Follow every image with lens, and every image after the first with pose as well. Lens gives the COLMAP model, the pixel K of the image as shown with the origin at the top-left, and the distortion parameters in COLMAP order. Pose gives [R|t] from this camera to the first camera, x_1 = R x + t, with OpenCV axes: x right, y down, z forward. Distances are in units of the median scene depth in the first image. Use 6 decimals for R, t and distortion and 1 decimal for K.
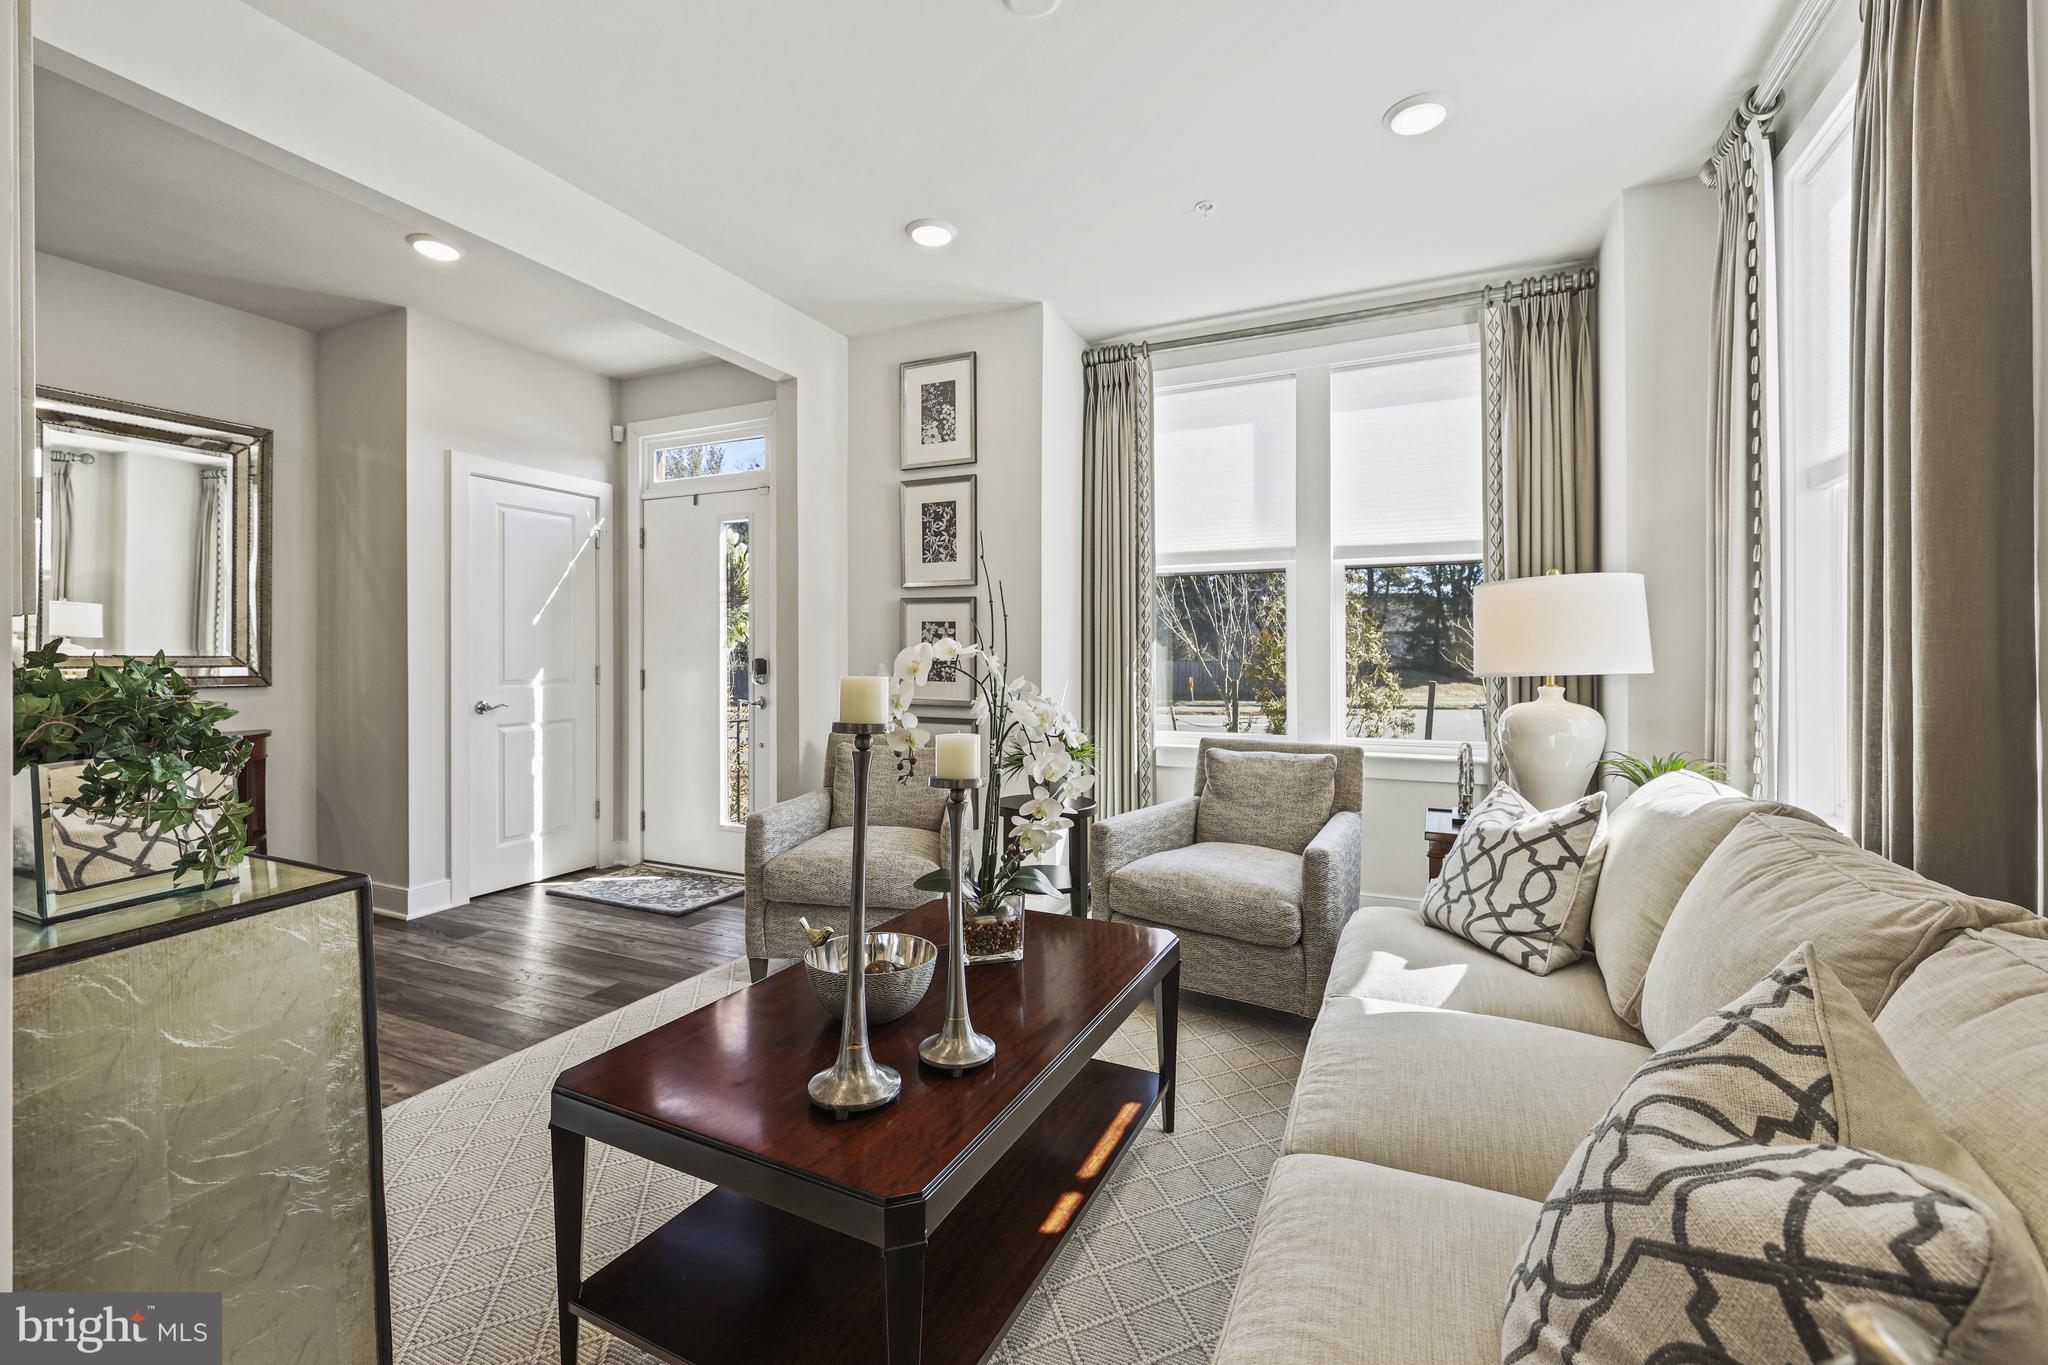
lens RADIAL K [[869.6, 0, 1005.2], [0, 869.6, 653.4], [0, 0, 1]] dist [-0.001361, 0.000788]
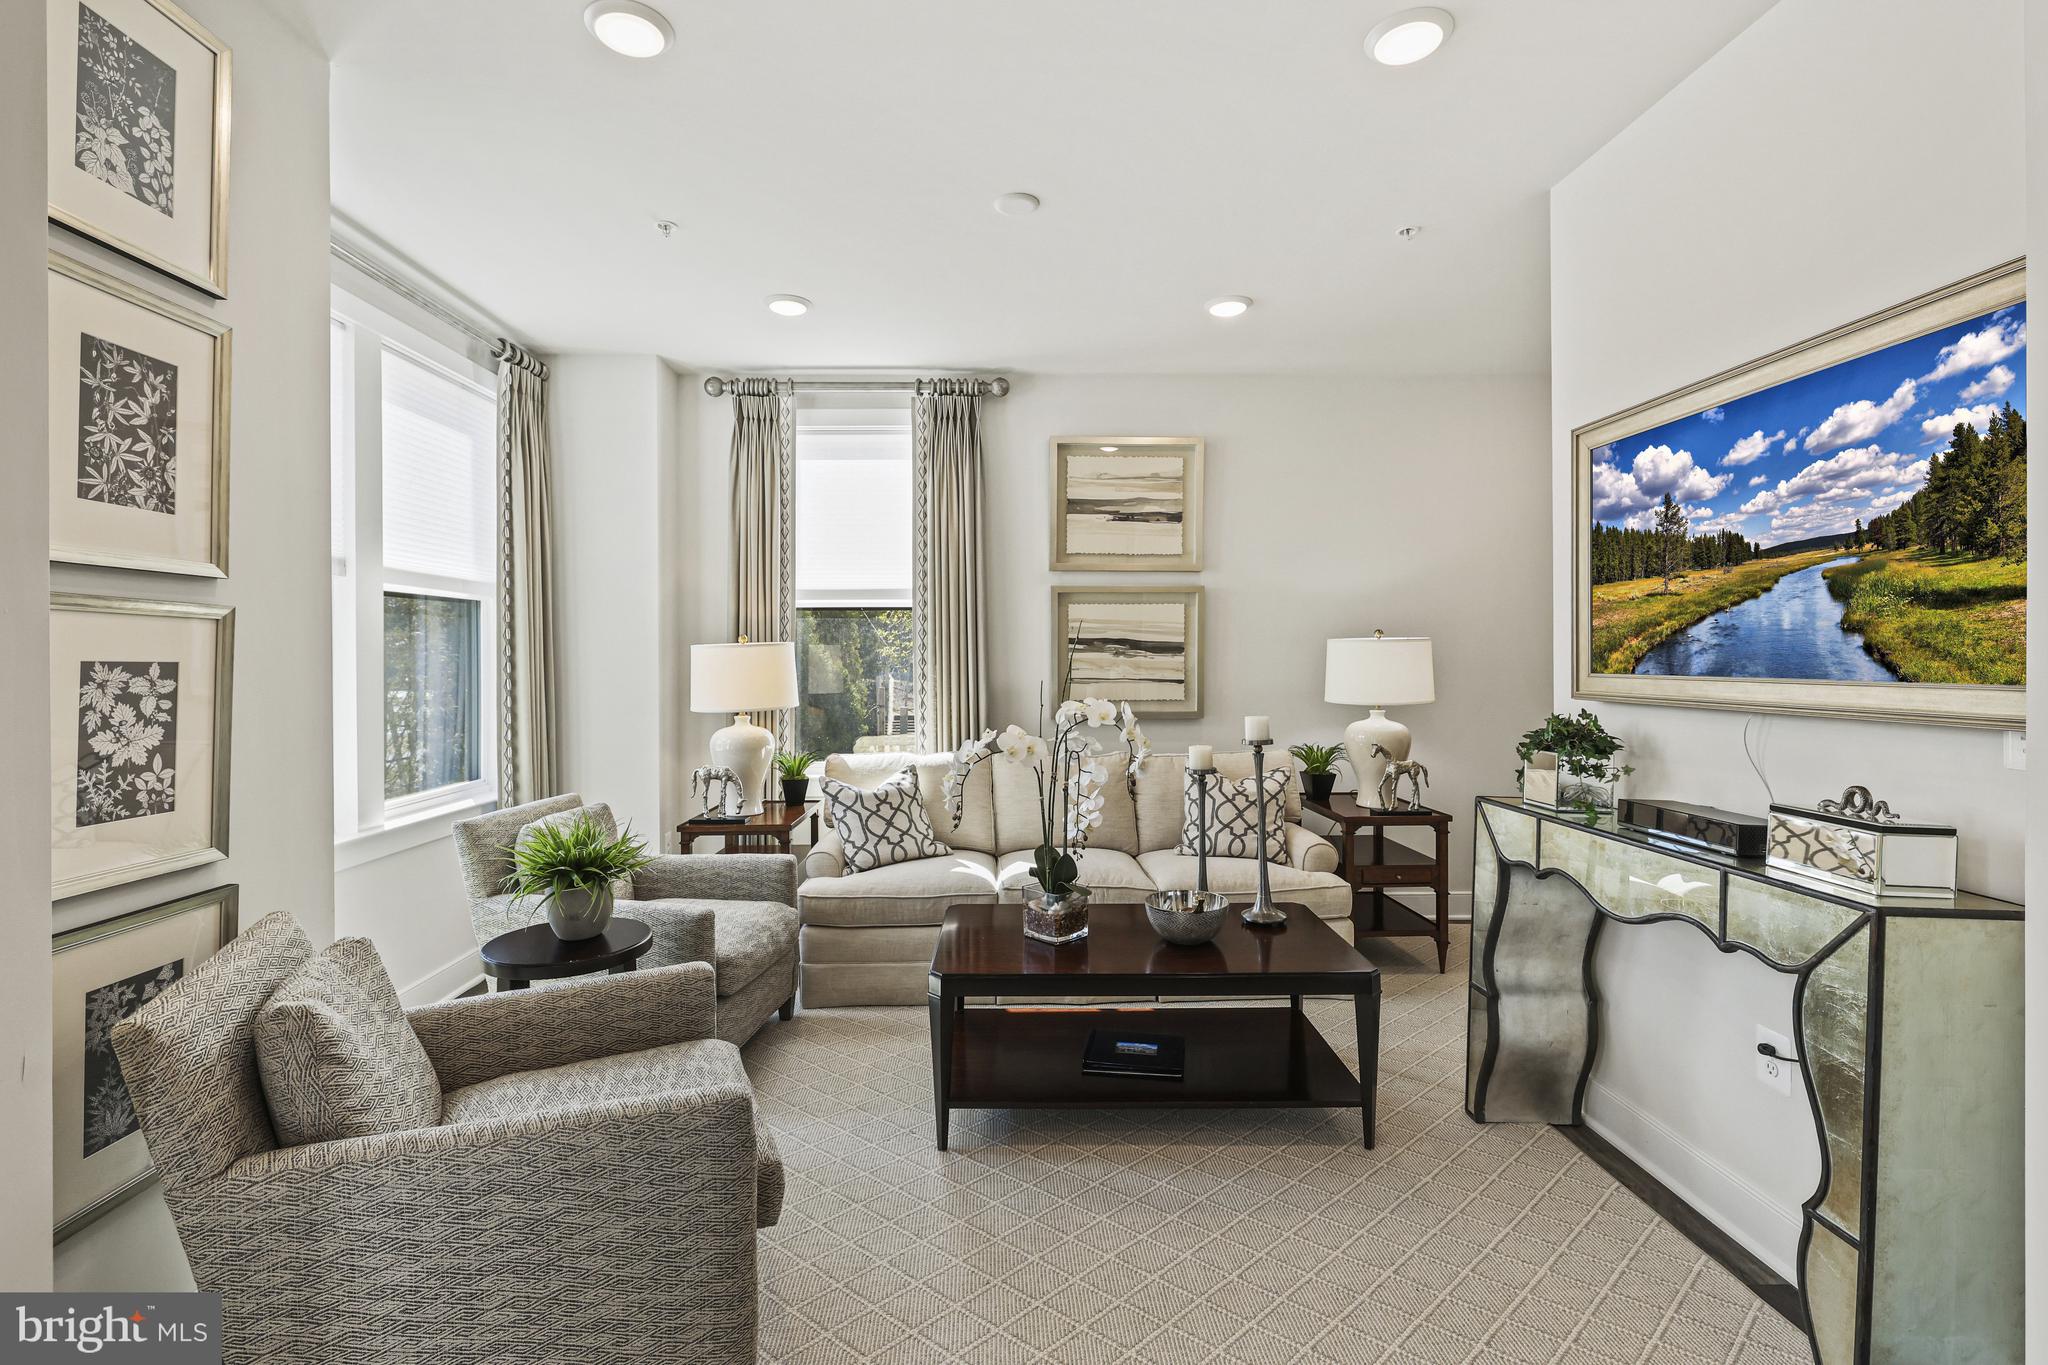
lens RADIAL K [[921.8, 0, 1009.1], [0, 921.8, 647.0], [0, 0, 1]] dist [-0.000516, -0.000586]
pose [[-0.448911, 0.010751, 0.893512, -0.615609], [0.001212, 0.999934, -0.011422, -0.038334], [-0.893576, -0.004044, -0.448894, 0.841525]]
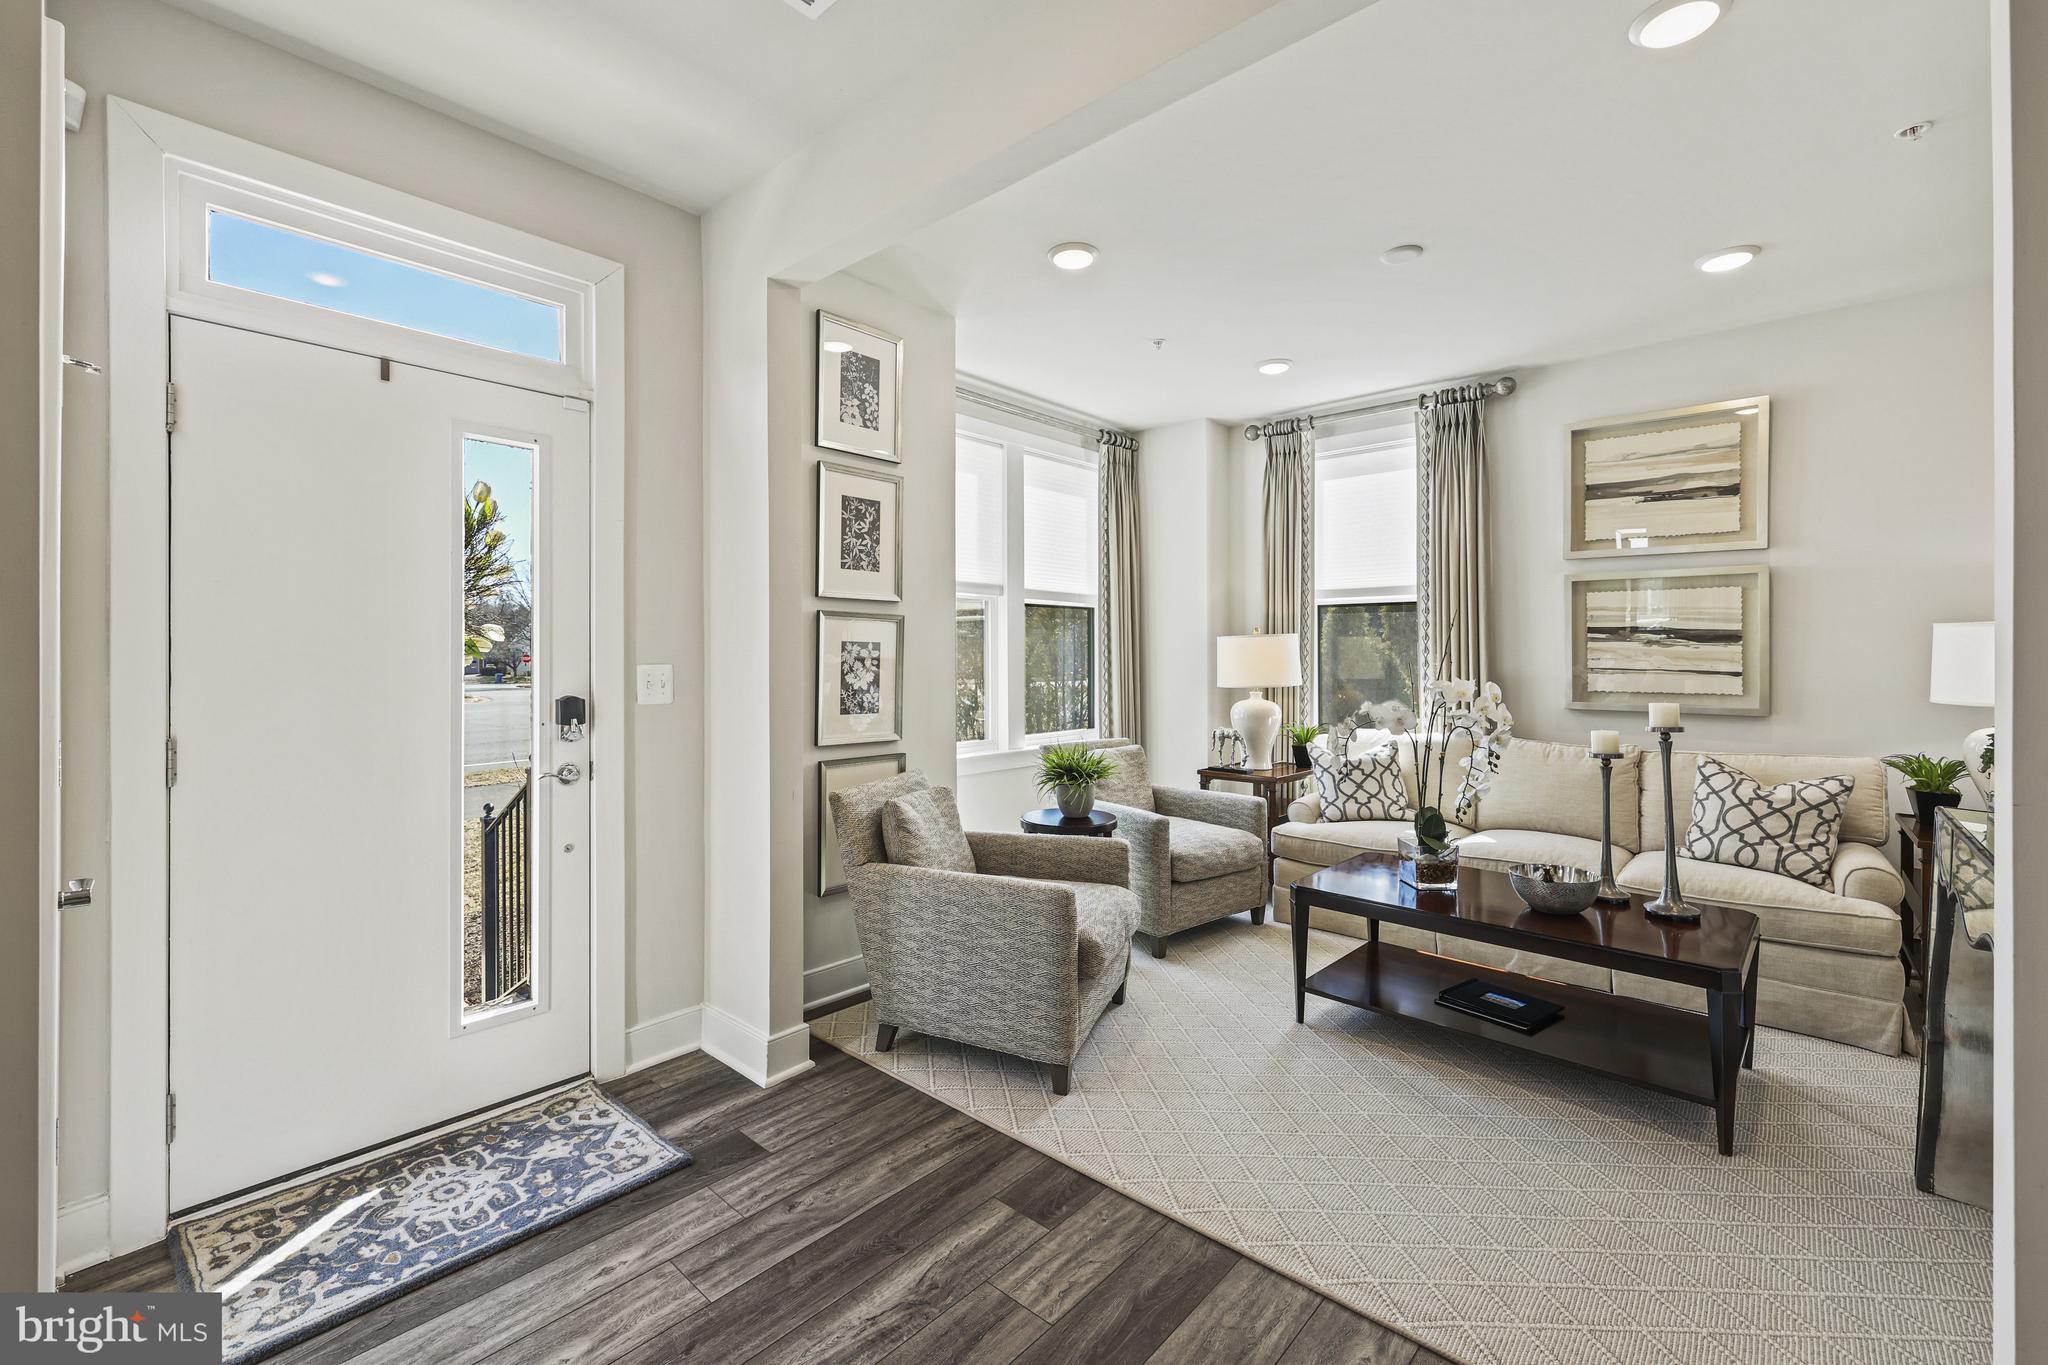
lens RADIAL K [[869.6, 0, 1025.2], [0, 869.6, 643.1], [0, 0, 1]] dist [-0.001361, 0.000788]
pose [[0.282159, 0.012386, 0.959288, -0.833941], [-0.005763, 0.999920, -0.011215, -0.027263], [-0.959350, -0.002364, 0.282208, 0.618619]]
